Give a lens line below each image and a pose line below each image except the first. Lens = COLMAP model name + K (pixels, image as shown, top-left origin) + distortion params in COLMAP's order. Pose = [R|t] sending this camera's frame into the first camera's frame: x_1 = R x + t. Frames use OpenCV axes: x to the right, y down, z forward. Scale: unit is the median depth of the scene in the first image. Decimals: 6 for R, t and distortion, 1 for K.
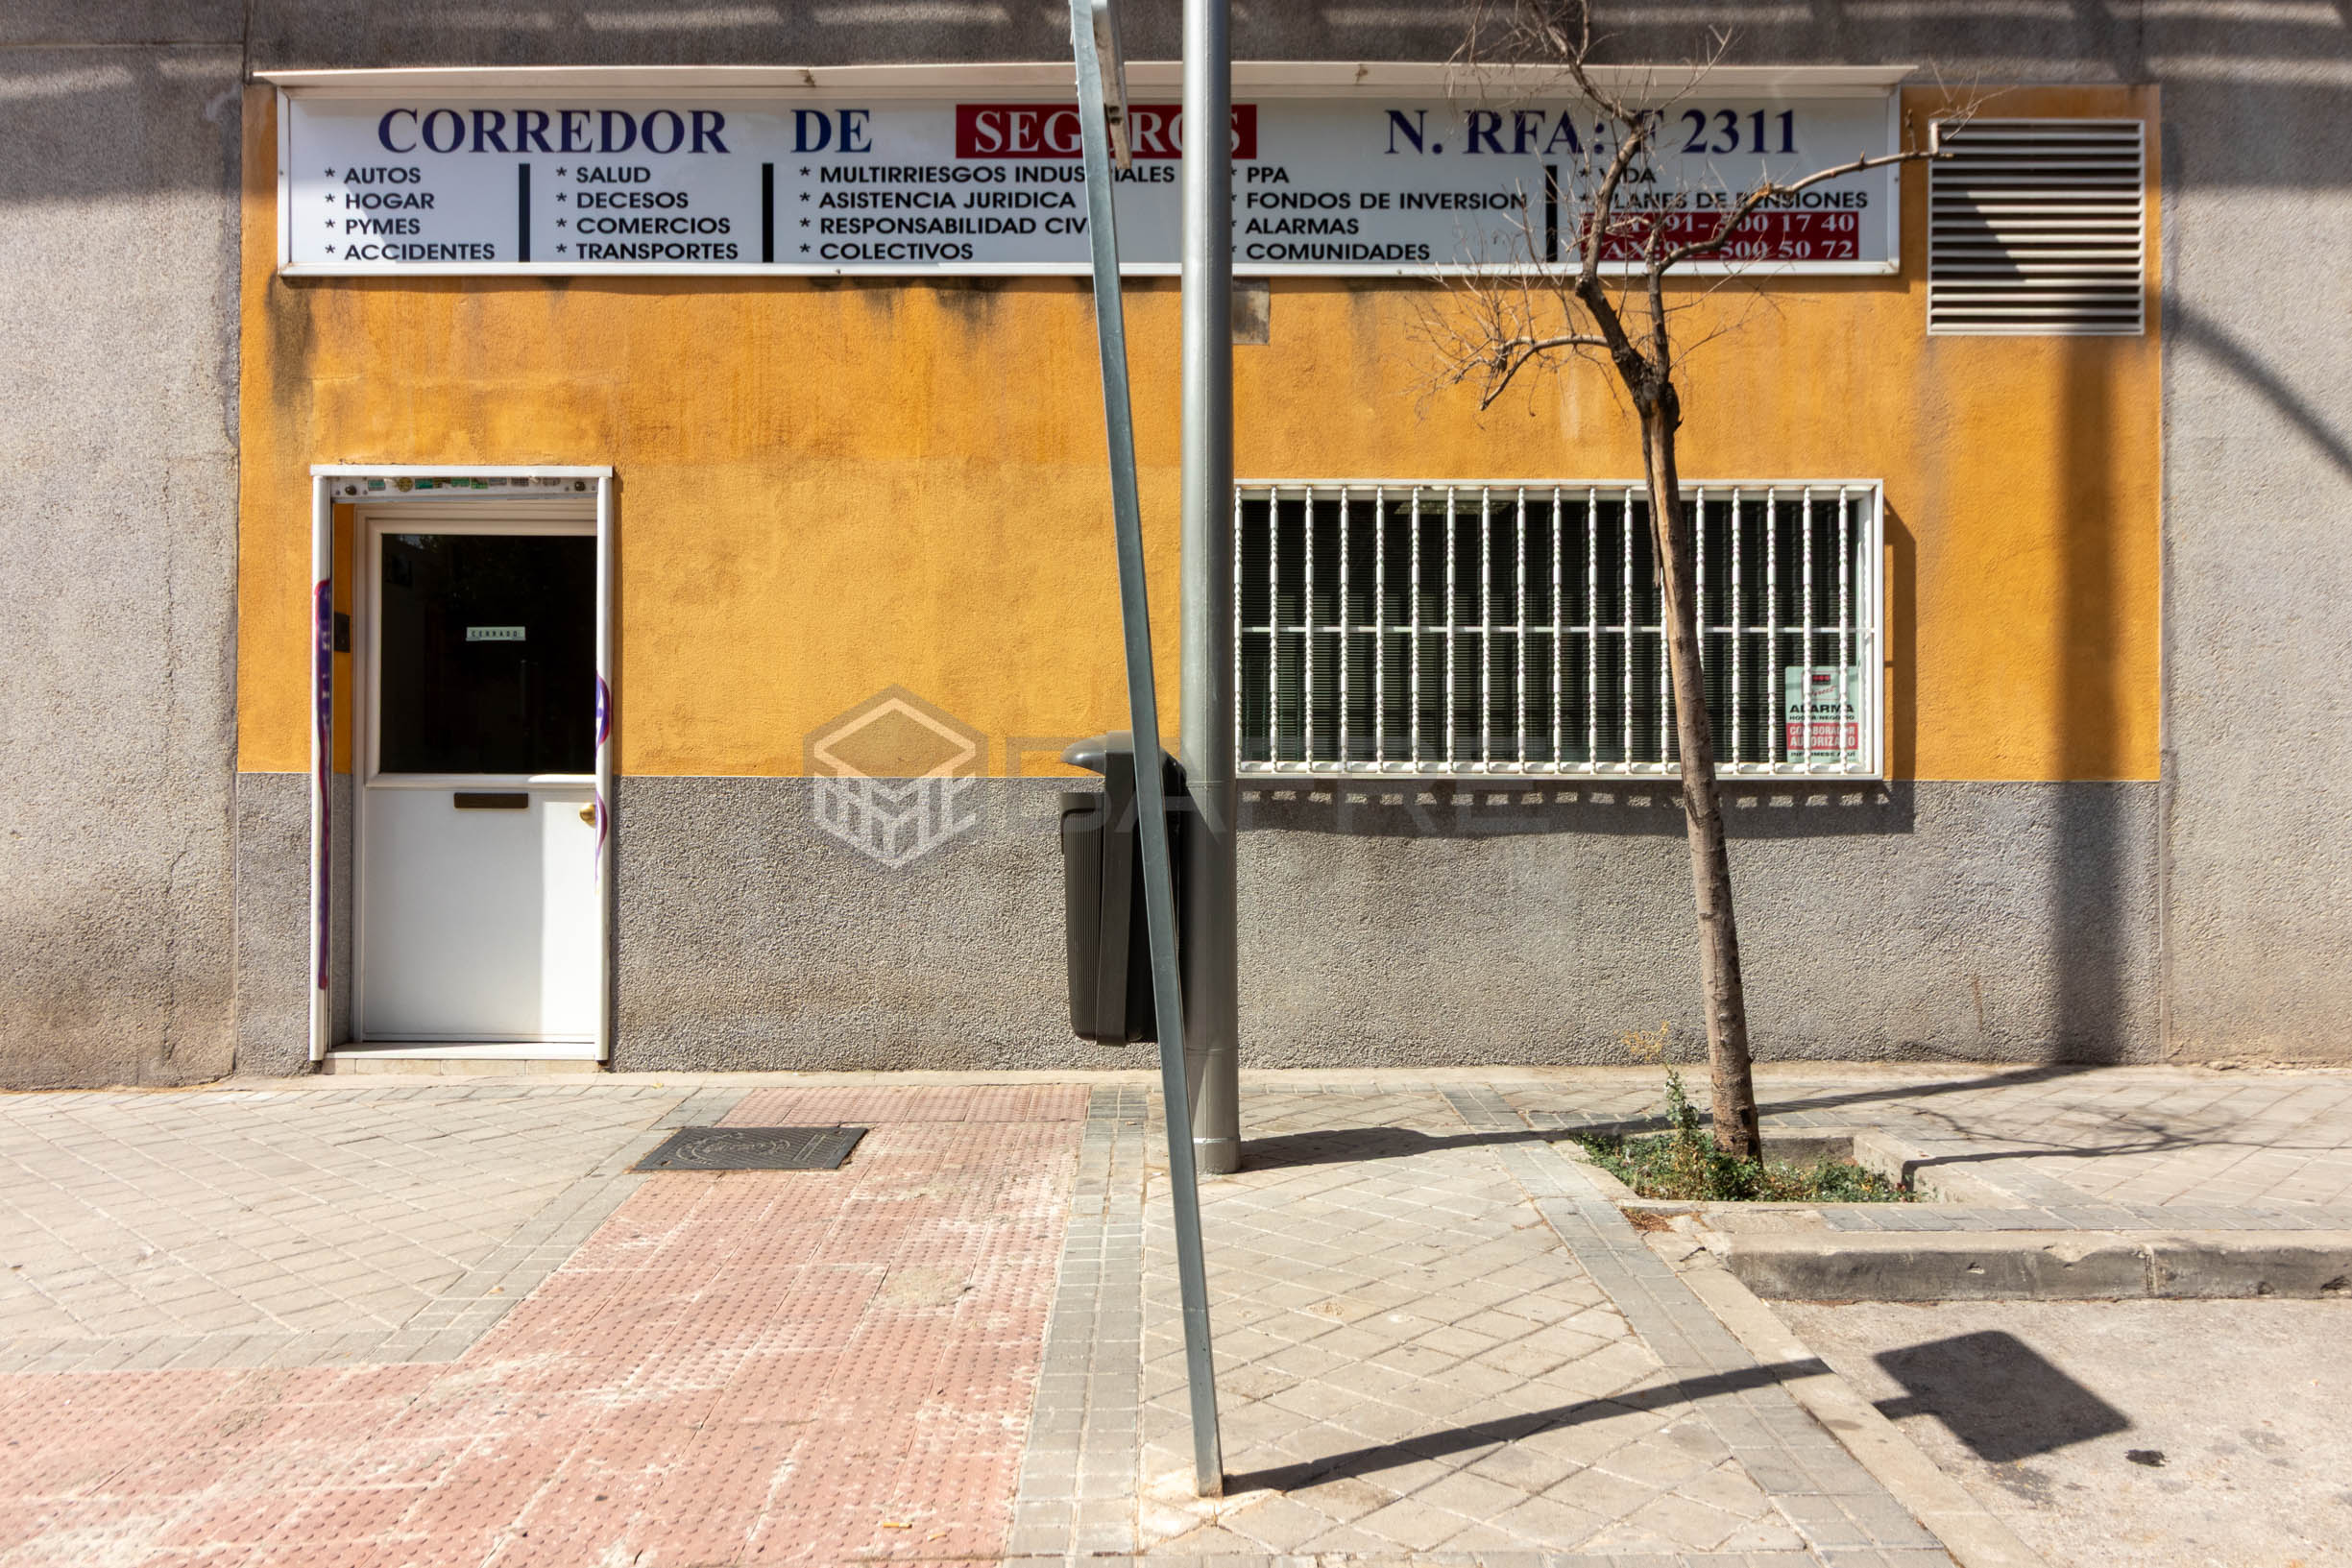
lens RADIAL K [[1839.7, 0, 1177.1], [0, 1839.7, 800.6], [0, 0, 1]] dist [-0.002548, -0.014706]
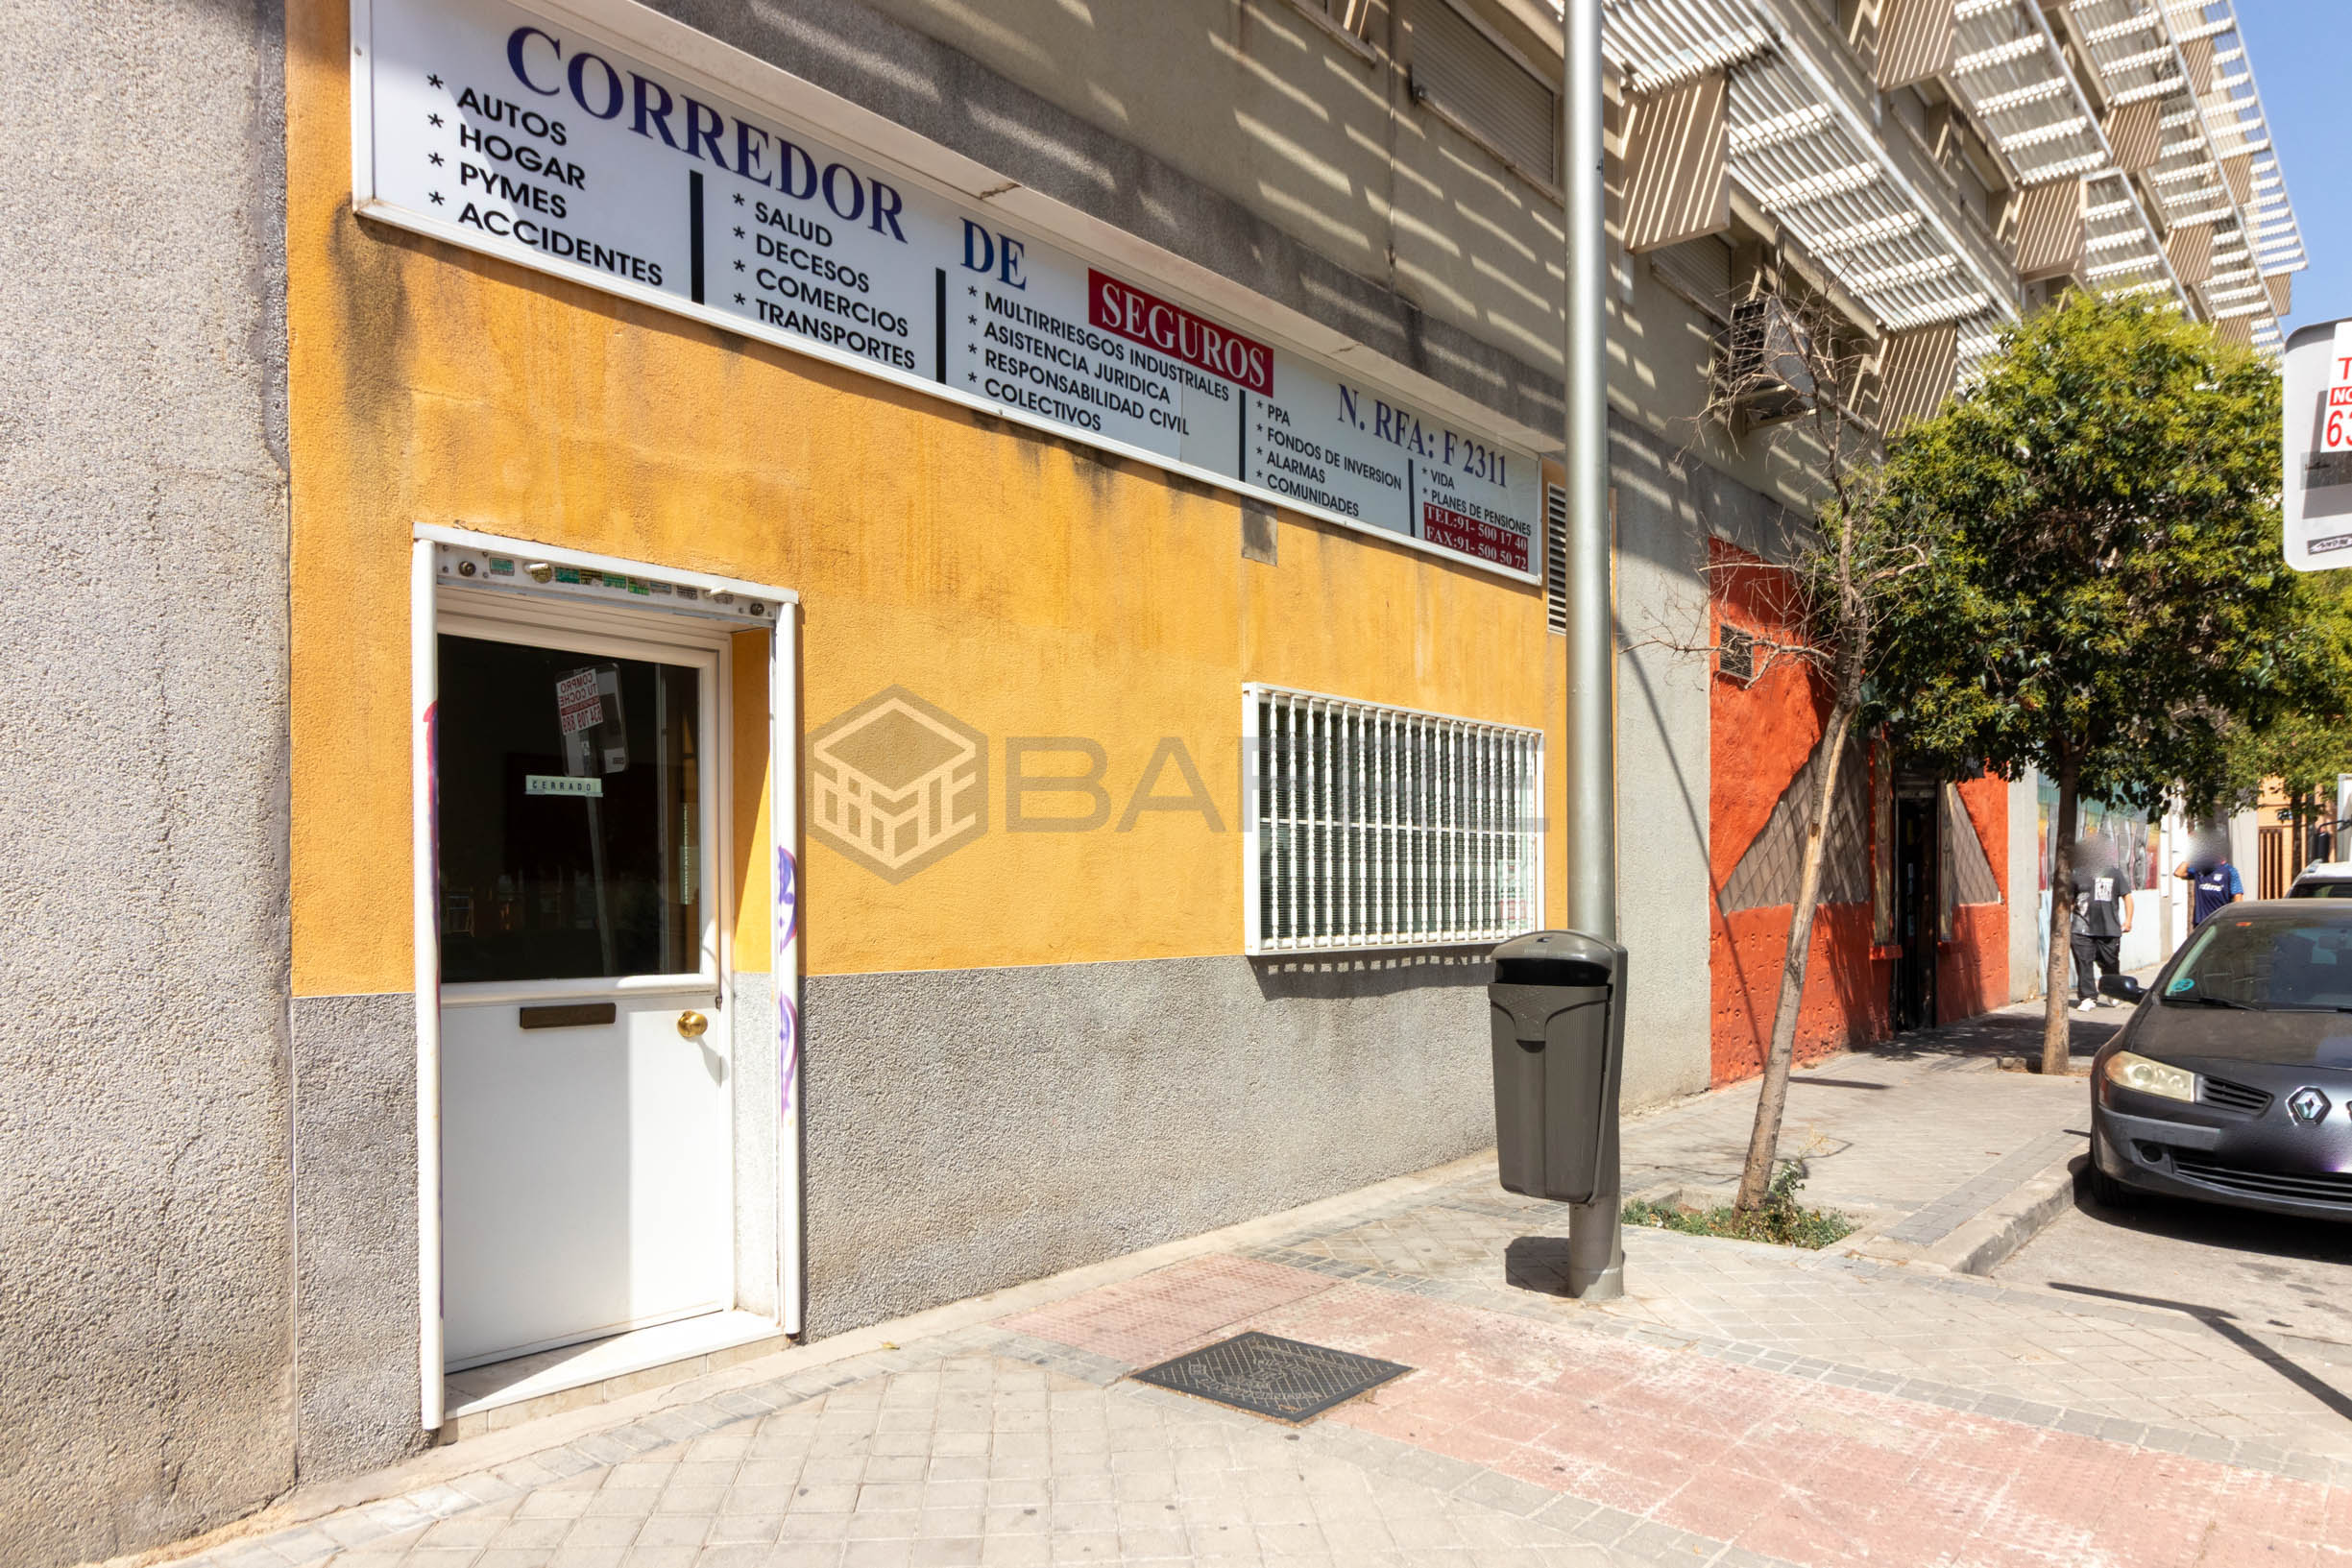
lens RADIAL K [[1575.8, 0, 1188.6], [0, 1575.8, 917.3], [0, 0, 1]] dist [-0.007645, -0.003003]
pose [[0.633904, -0.015171, 0.773263, -0.730201], [0.009386, 0.999885, 0.011923, -0.045985], [-0.773355, -0.000300, 0.633973, 0.432837]]
